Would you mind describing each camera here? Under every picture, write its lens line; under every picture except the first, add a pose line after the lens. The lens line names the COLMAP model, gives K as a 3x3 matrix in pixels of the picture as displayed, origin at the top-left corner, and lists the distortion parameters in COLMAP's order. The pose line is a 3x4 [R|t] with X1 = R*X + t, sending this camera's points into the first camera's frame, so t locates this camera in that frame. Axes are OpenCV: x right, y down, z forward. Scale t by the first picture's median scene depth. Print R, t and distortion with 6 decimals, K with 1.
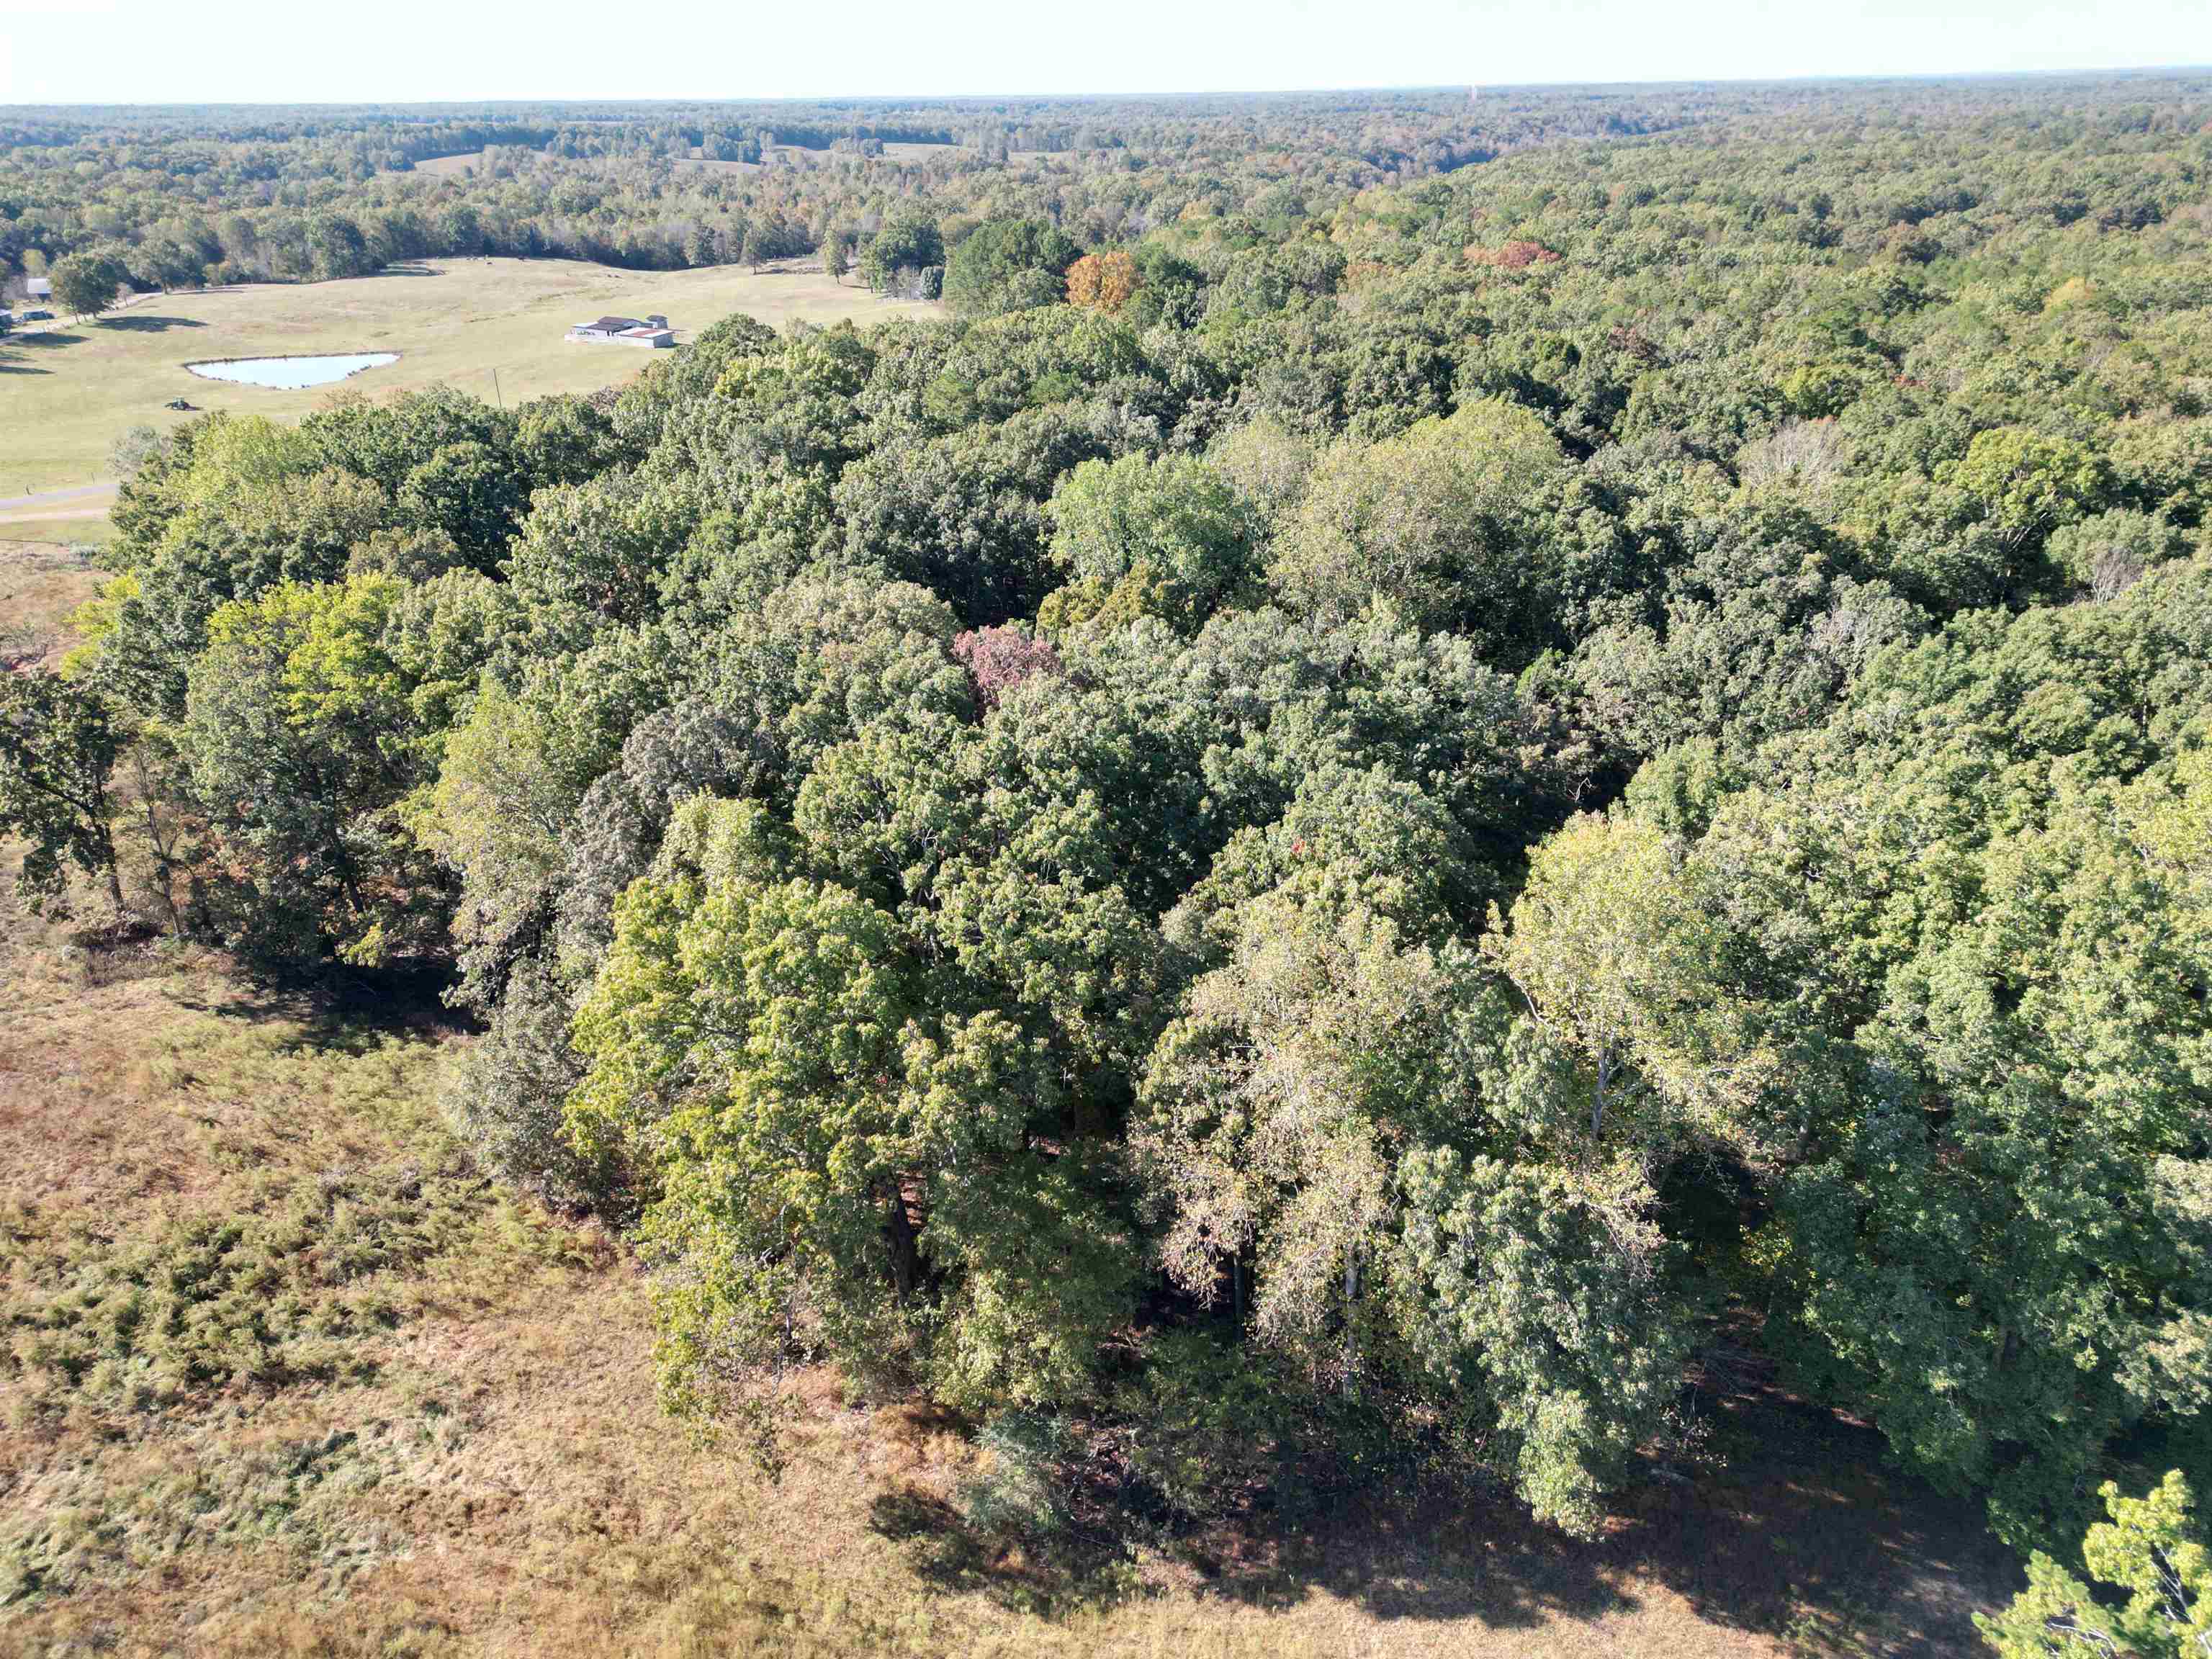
lens RADIAL K [[1524.8, 0, 1113.3], [0, 1524.8, 846.3], [0, 0, 1]] dist [0.083742, -0.064376]
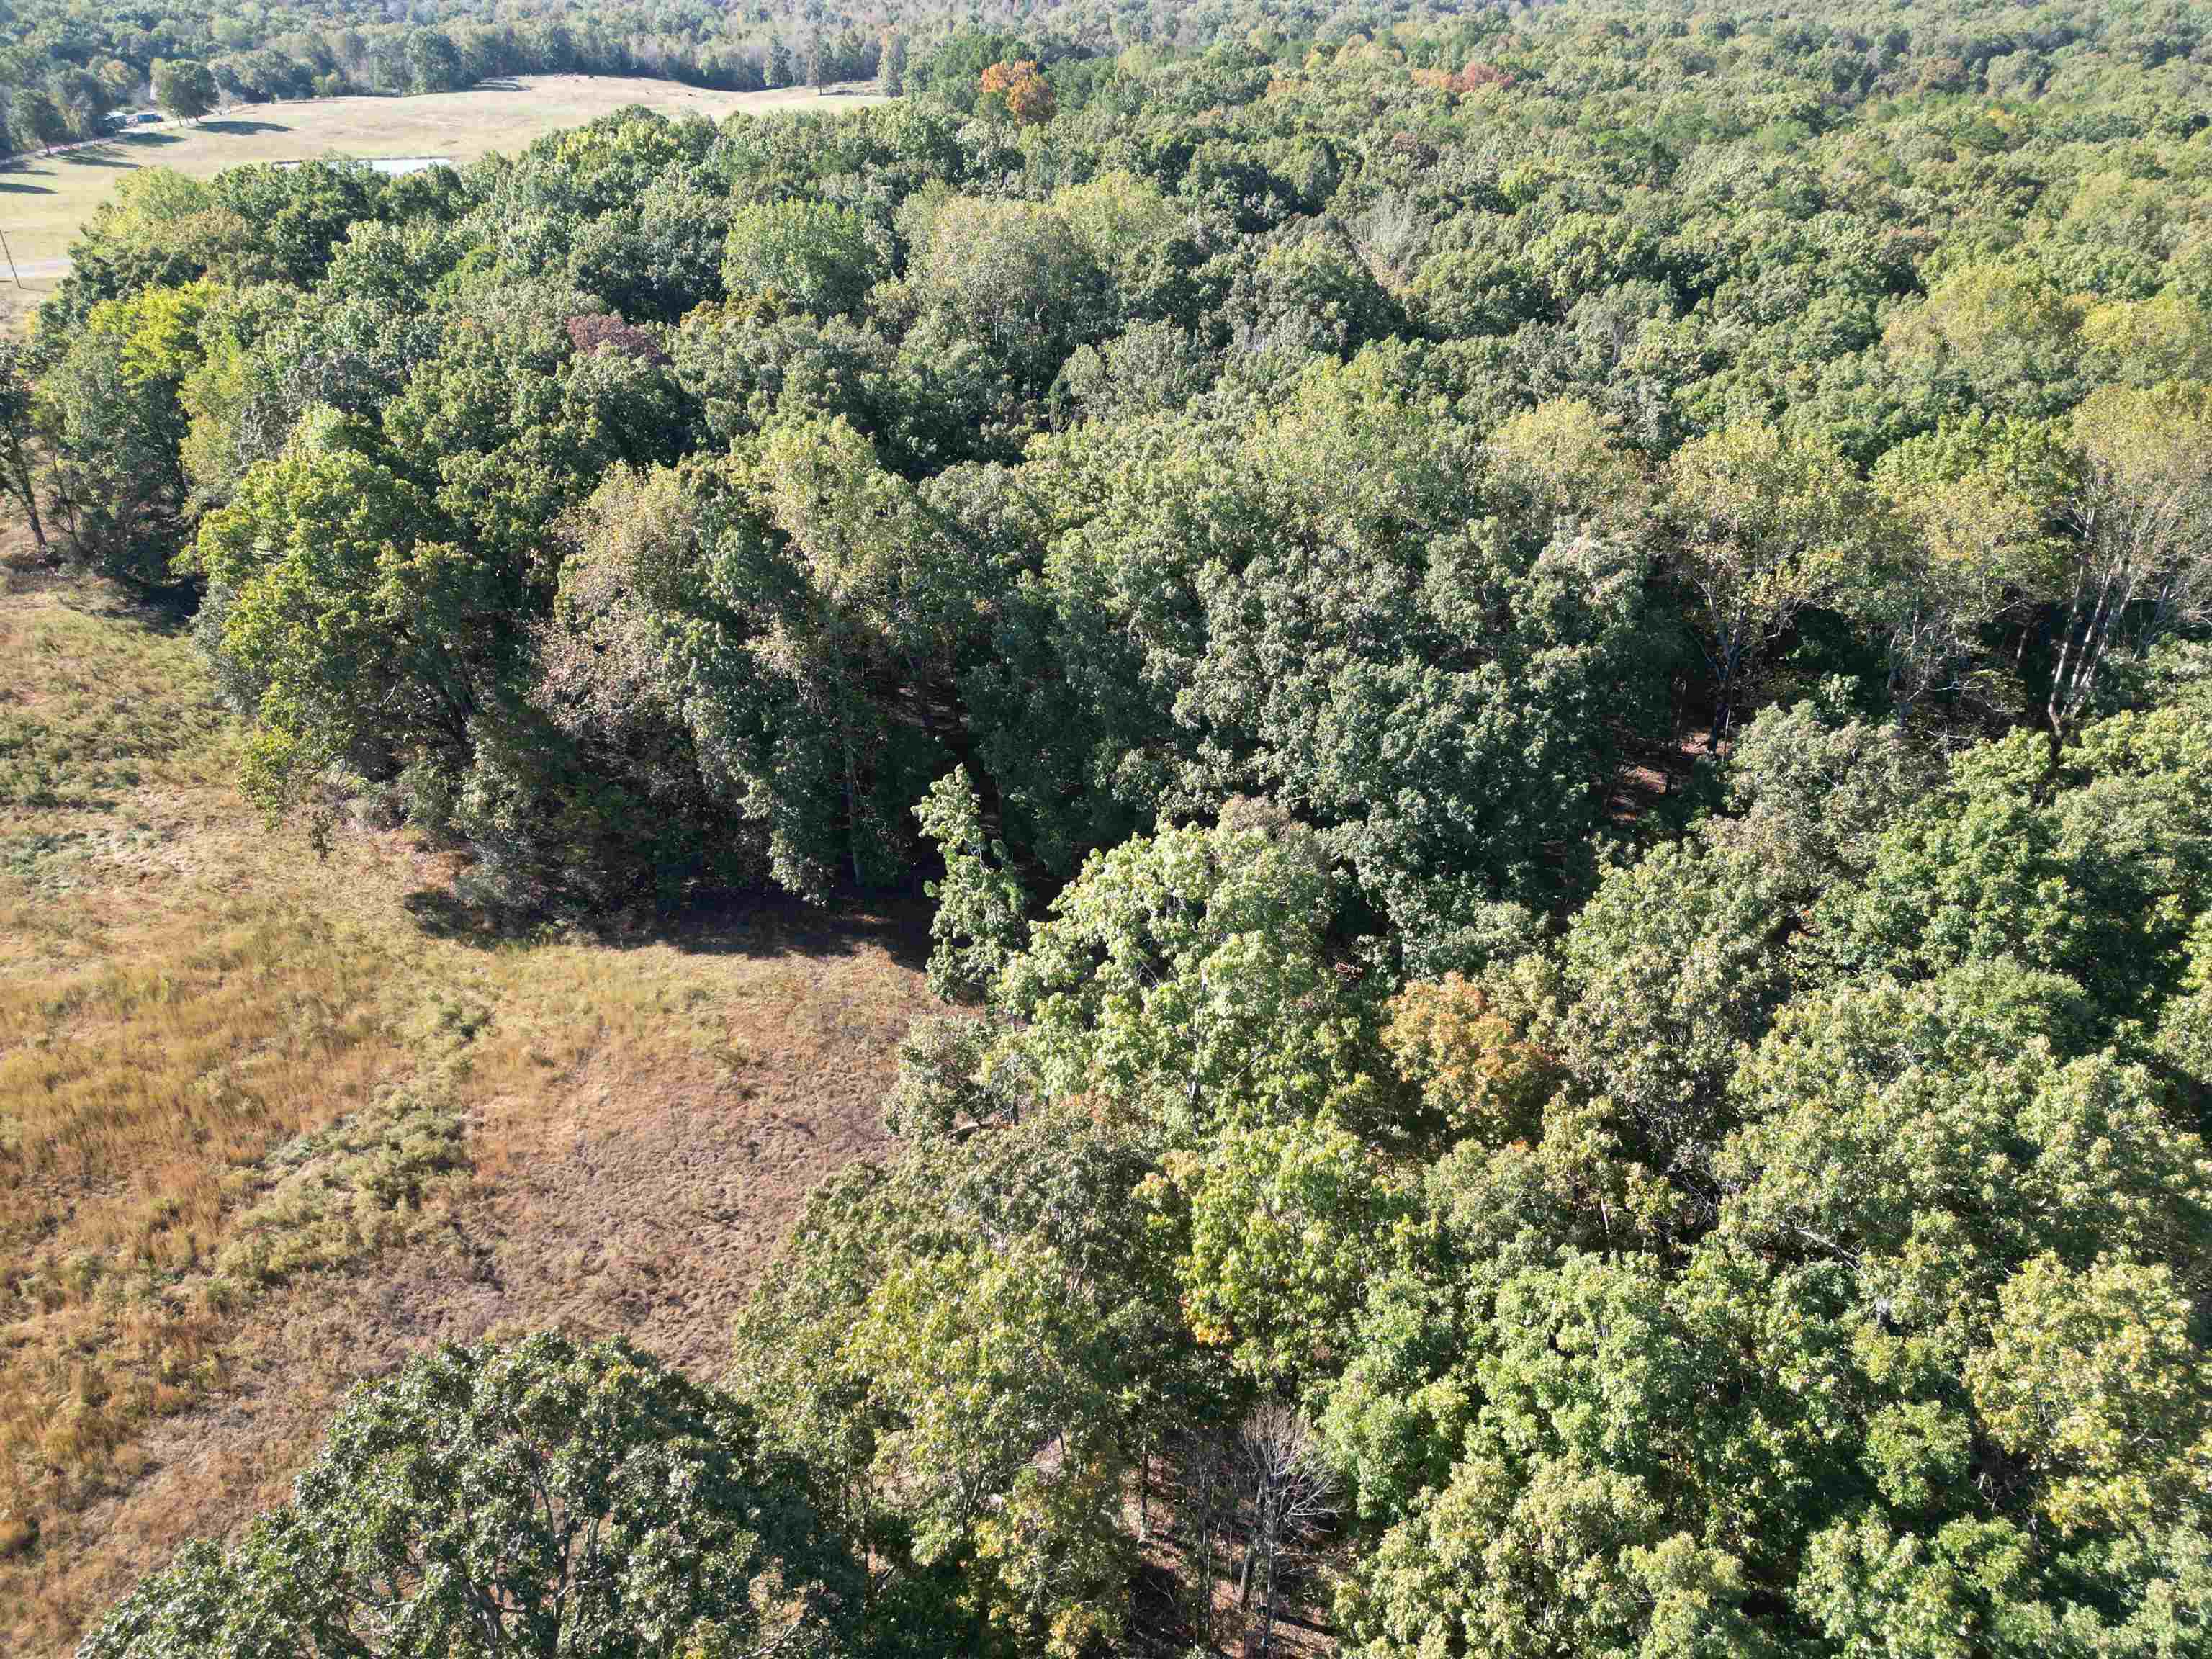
lens RADIAL K [[1524.8, 0, 1113.3], [0, 1524.8, 846.3], [0, 0, 1]] dist [0.083742, -0.064376]
pose [[0.994193, 0.058647, -0.090232, 0.656928], [-0.050721, 0.994850, 0.087753, 0.221548], [0.094914, -0.082667, 0.992047, -0.403257]]
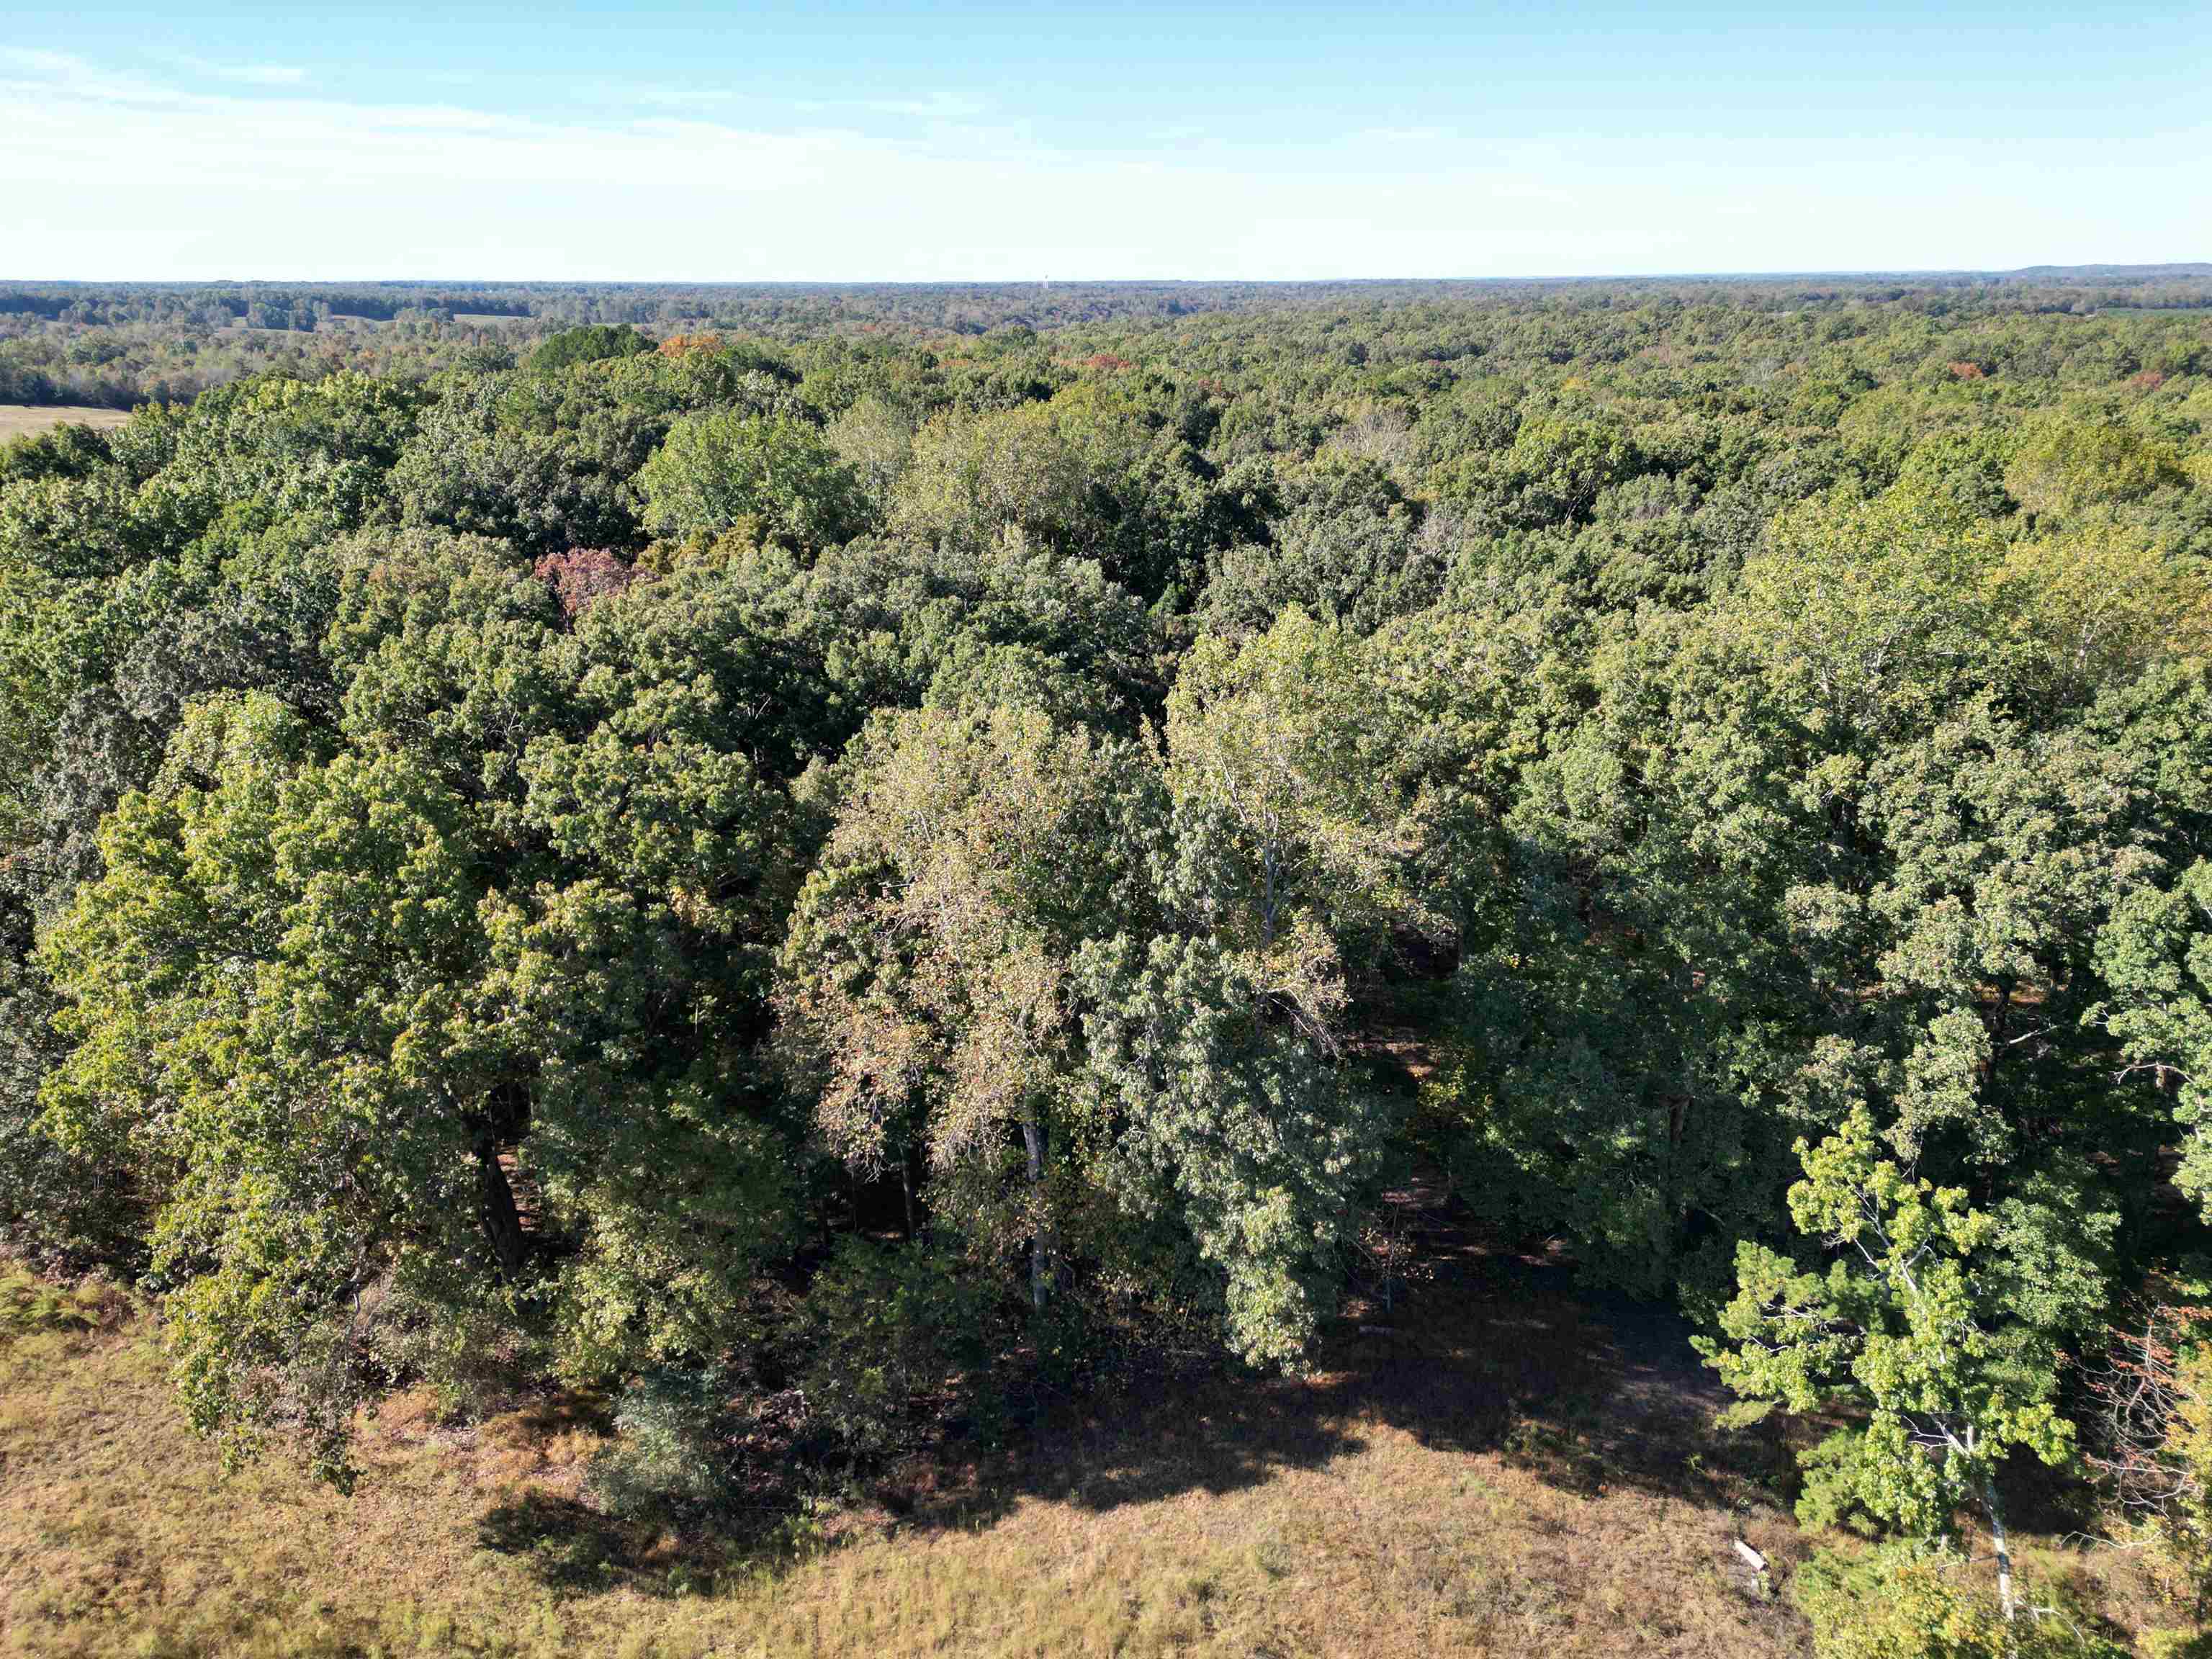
lens RADIAL K [[1529.1, 0, 1102.8], [0, 1529.1, 847.0], [0, 0, 1]] dist [0.082995, -0.063754]
pose [[0.971124, -0.074412, 0.226675, 0.002602], [0.098240, 0.990550, -0.095709, 0.188916], [-0.217411, 0.115214, 0.969257, 0.088617]]
